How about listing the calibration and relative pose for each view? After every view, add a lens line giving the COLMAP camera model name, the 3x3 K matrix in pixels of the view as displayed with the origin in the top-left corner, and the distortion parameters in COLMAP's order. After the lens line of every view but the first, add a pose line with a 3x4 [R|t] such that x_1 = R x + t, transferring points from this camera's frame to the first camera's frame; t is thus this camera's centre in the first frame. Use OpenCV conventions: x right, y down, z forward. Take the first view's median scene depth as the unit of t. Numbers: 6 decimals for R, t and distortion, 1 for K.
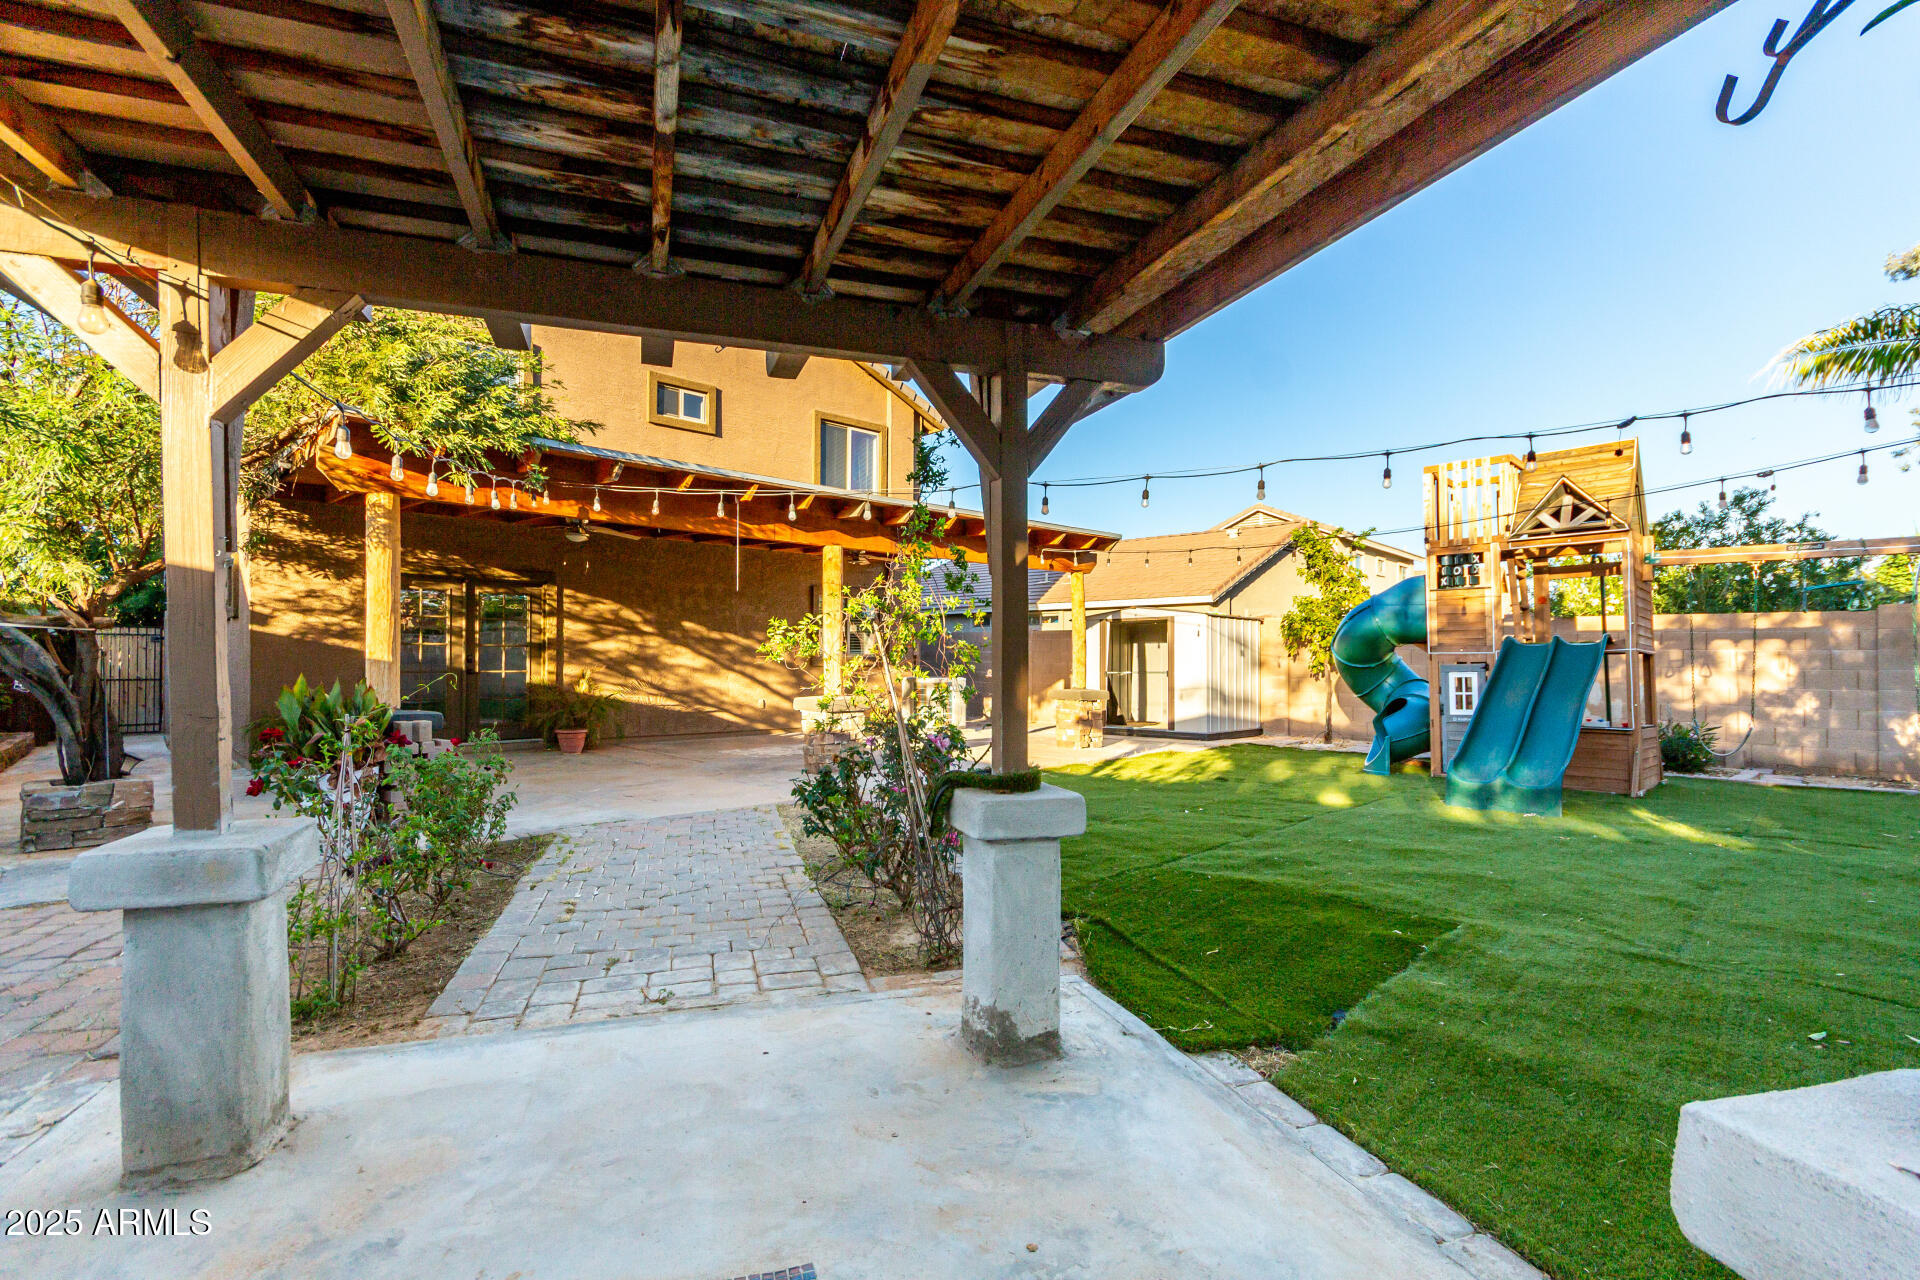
lens RADIAL K [[894.0, 0, 962.0], [0, 894.0, 650.7], [0, 0, 1]] dist [0.008886, 0.000374]
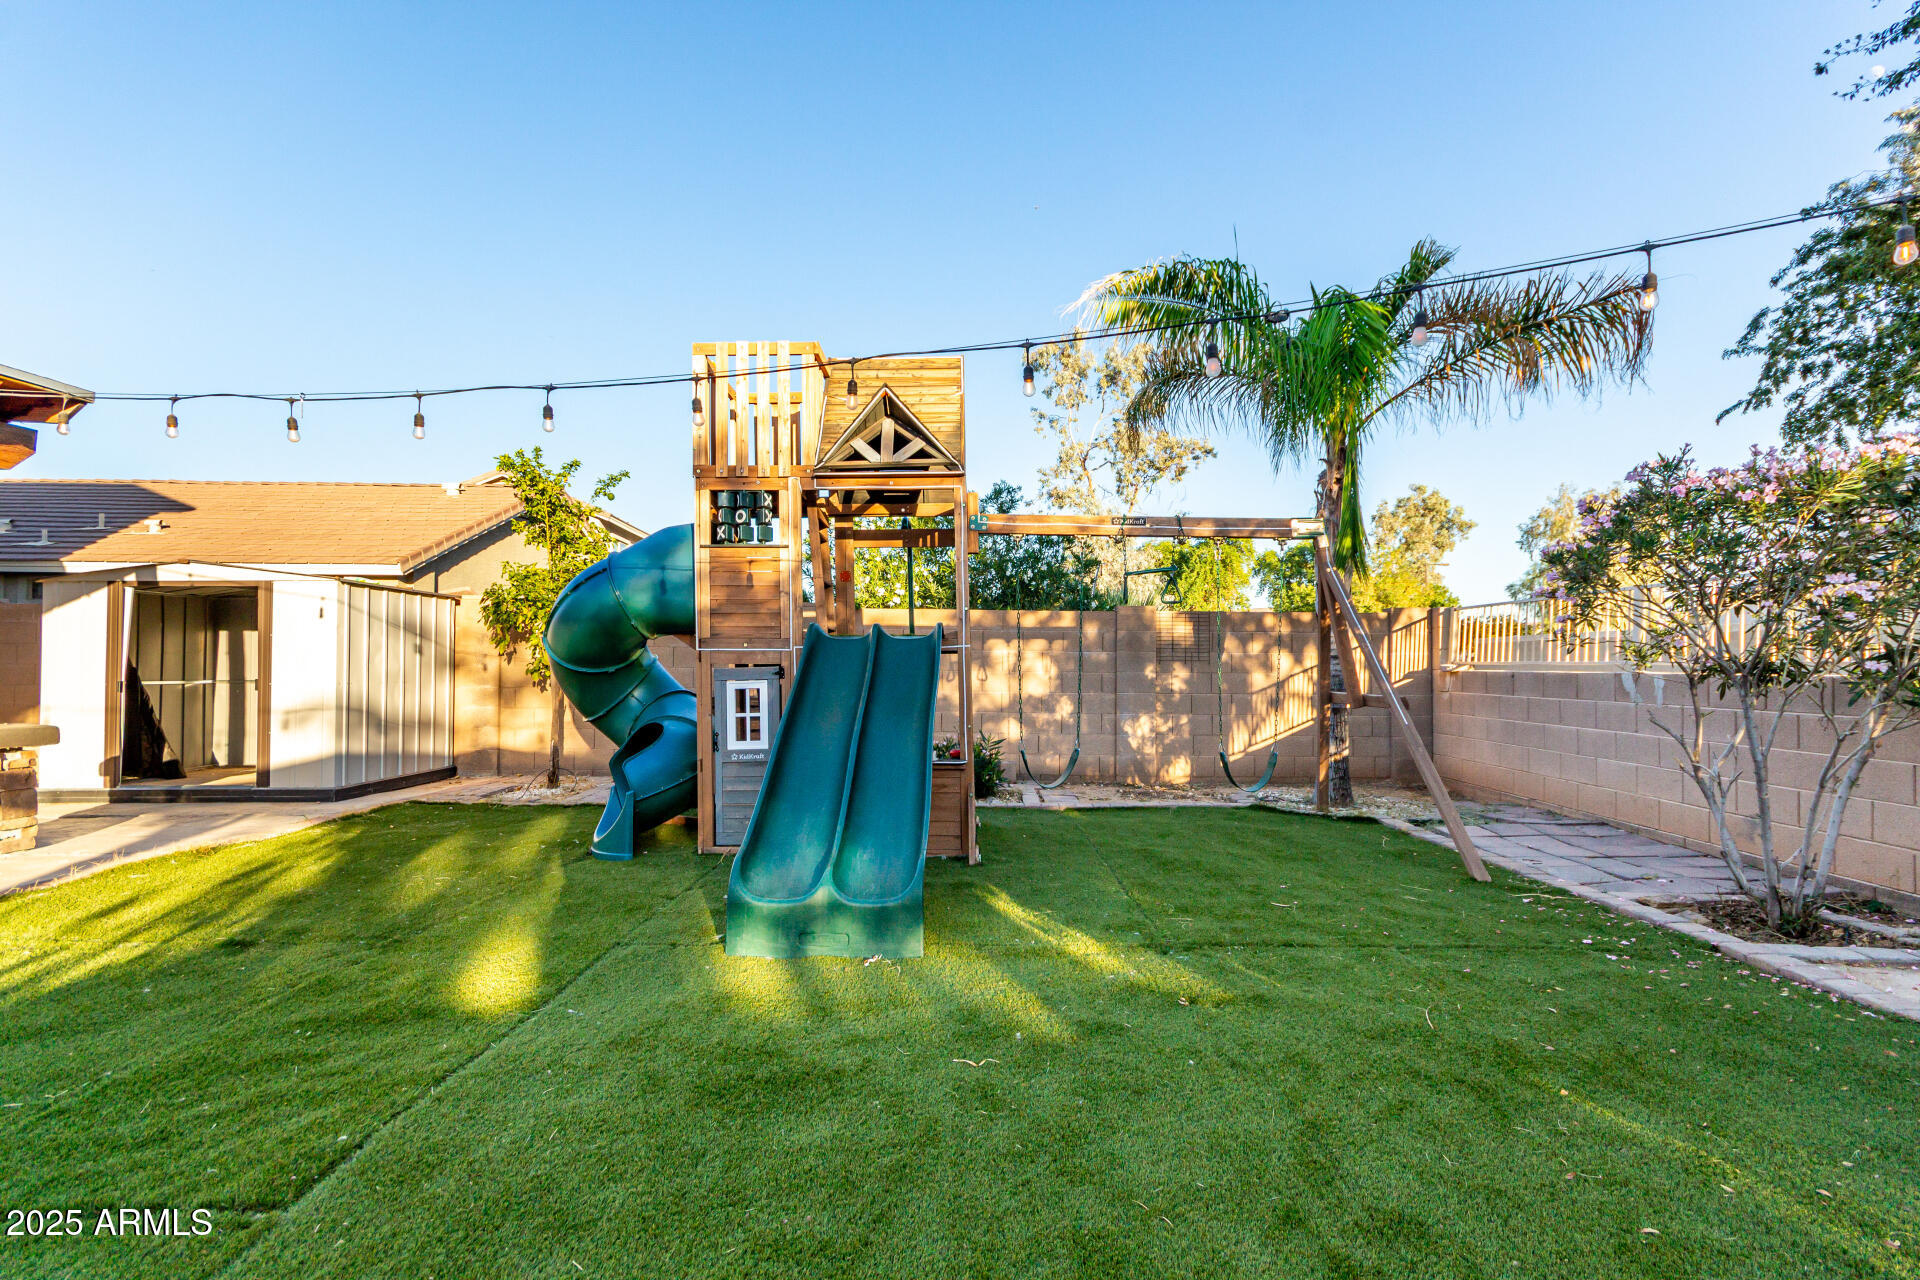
lens RADIAL K [[894.0, 0, 962.0], [0, 894.0, 650.7], [0, 0, 1]] dist [0.008886, 0.000374]
pose [[0.714842, 0.009432, 0.699223, 0.204879], [-0.009929, 0.999945, -0.003337, 0.003399], [-0.699216, -0.004557, 0.714896, 0.401067]]
